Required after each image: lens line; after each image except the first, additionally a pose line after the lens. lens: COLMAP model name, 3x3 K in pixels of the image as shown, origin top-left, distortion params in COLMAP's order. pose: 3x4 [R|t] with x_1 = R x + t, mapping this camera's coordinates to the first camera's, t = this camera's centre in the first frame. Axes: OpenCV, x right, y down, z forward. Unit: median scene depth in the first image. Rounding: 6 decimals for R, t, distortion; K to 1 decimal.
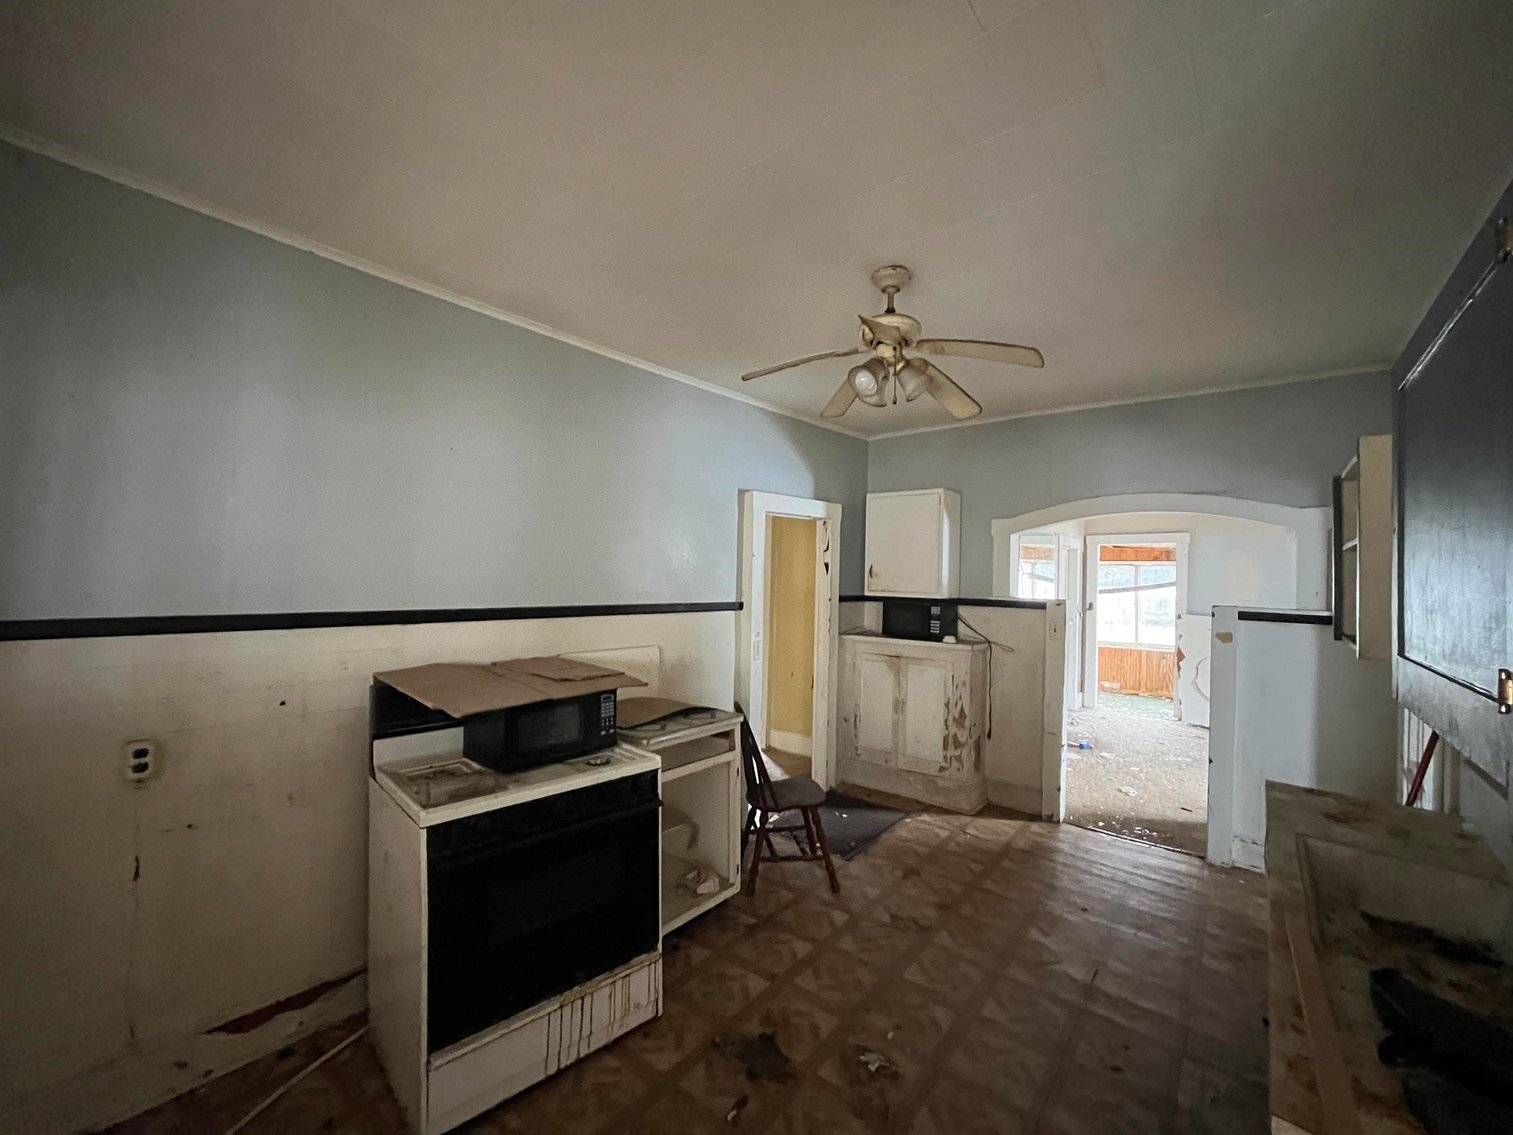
lens RADIAL K [[612.3, 0, 758.7], [0, 612.3, 570.1], [0, 0, 1]] dist [-0.003085, -0.000282]
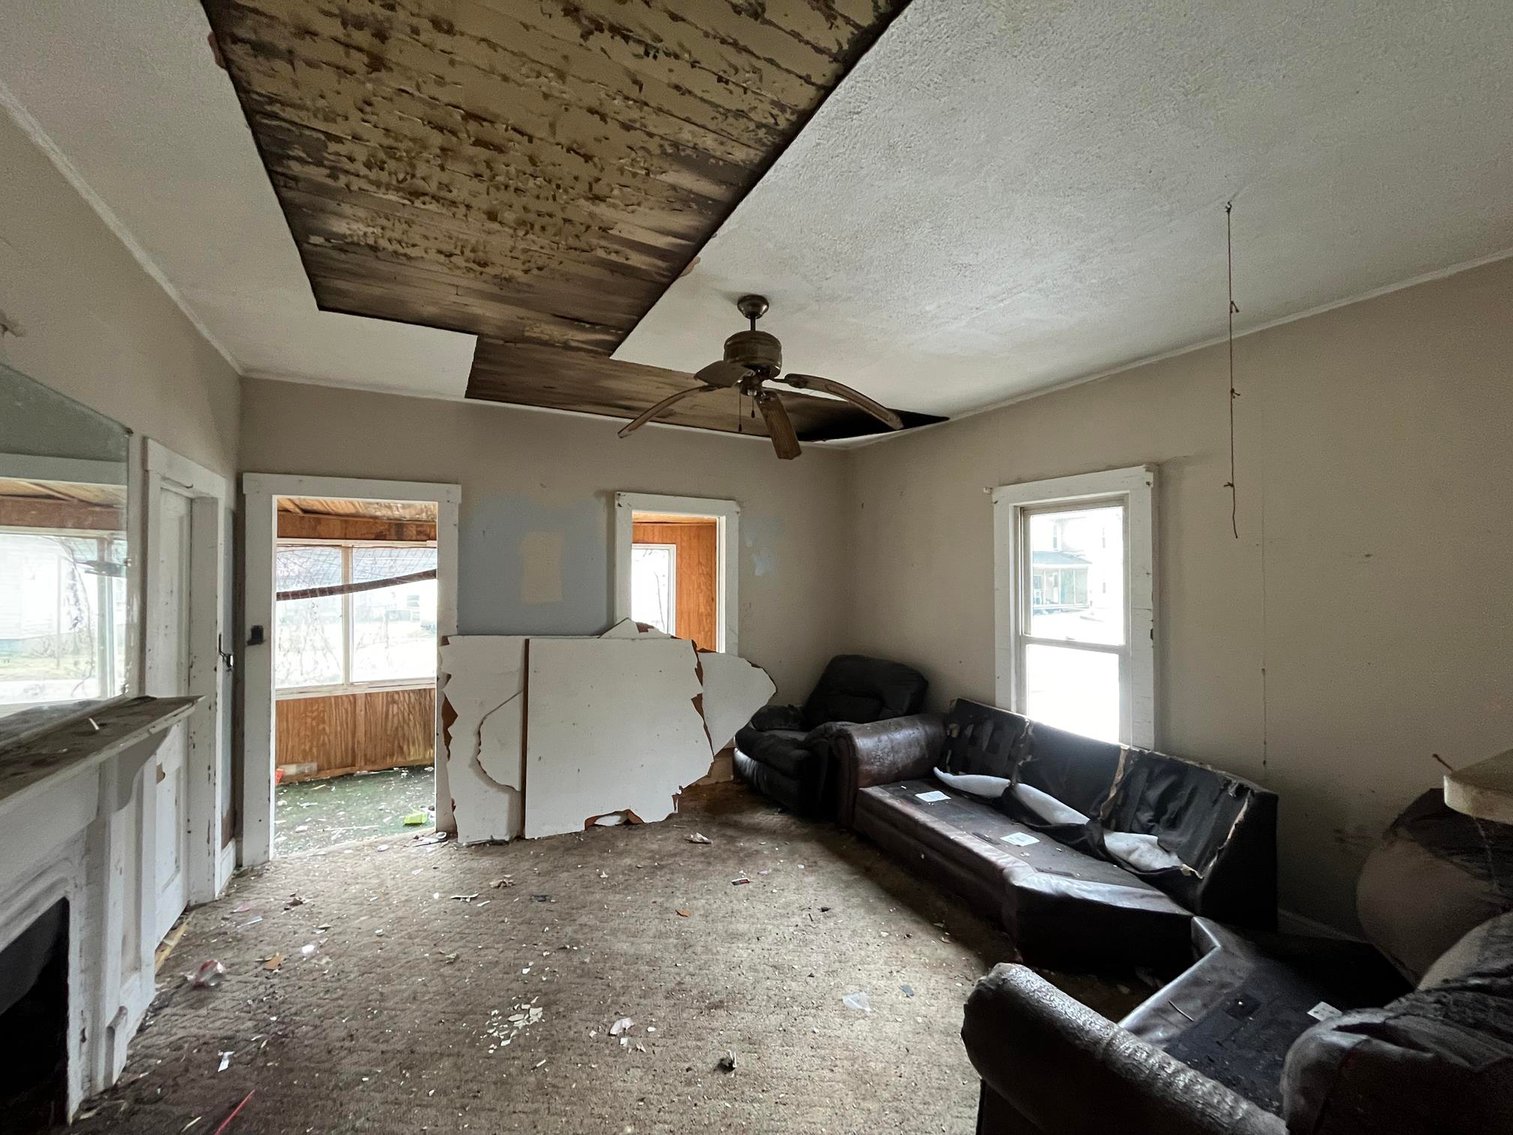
lens RADIAL K [[612.3, 0, 760.5], [0, 612.3, 569.7], [0, 0, 1]] dist [-0.003085, -0.000282]
pose [[0.370368, -0.013185, 0.928792, 0.253804], [-0.000827, 0.999894, 0.014524, 0.005051], [-0.928885, -0.006148, 0.370318, 0.471380]]
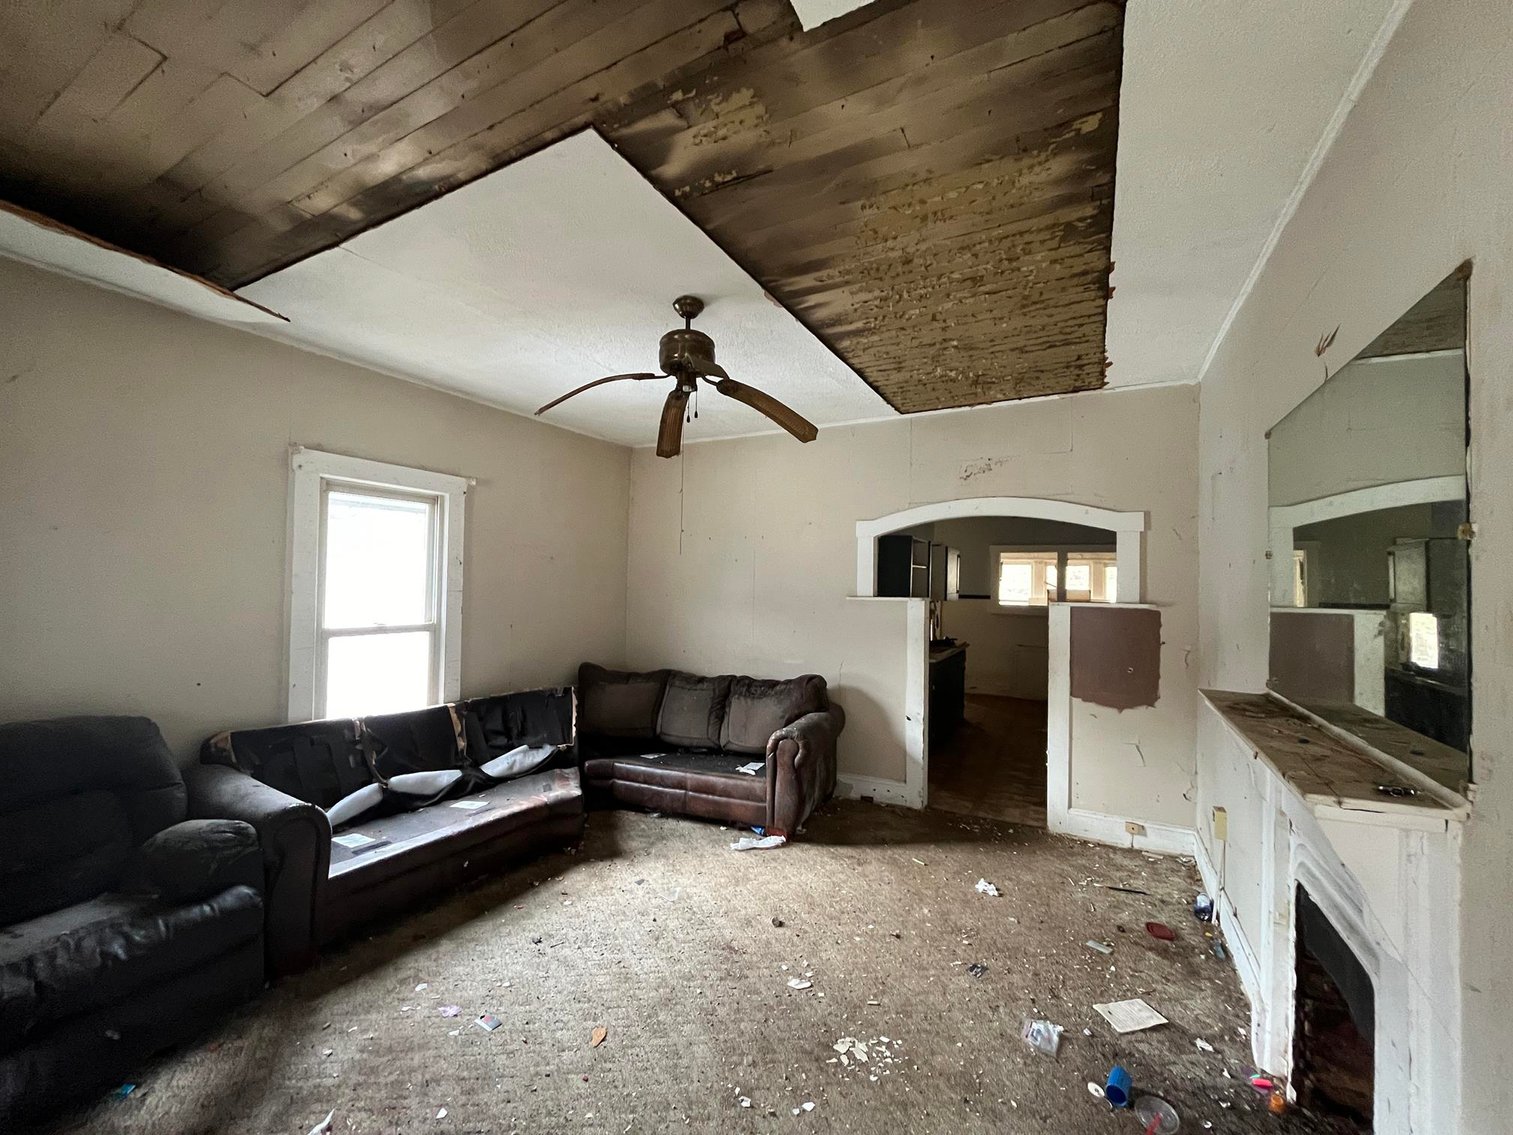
lens RADIAL K [[612.3, 0, 753.7], [0, 612.3, 569.6], [0, 0, 1]] dist [-0.003085, -0.000282]
pose [[-0.980917, -0.048206, -0.188358, 0.626640], [-0.042474, 0.998507, -0.034352, 0.029002], [0.189733, -0.025696, -0.981499, 1.002243]]
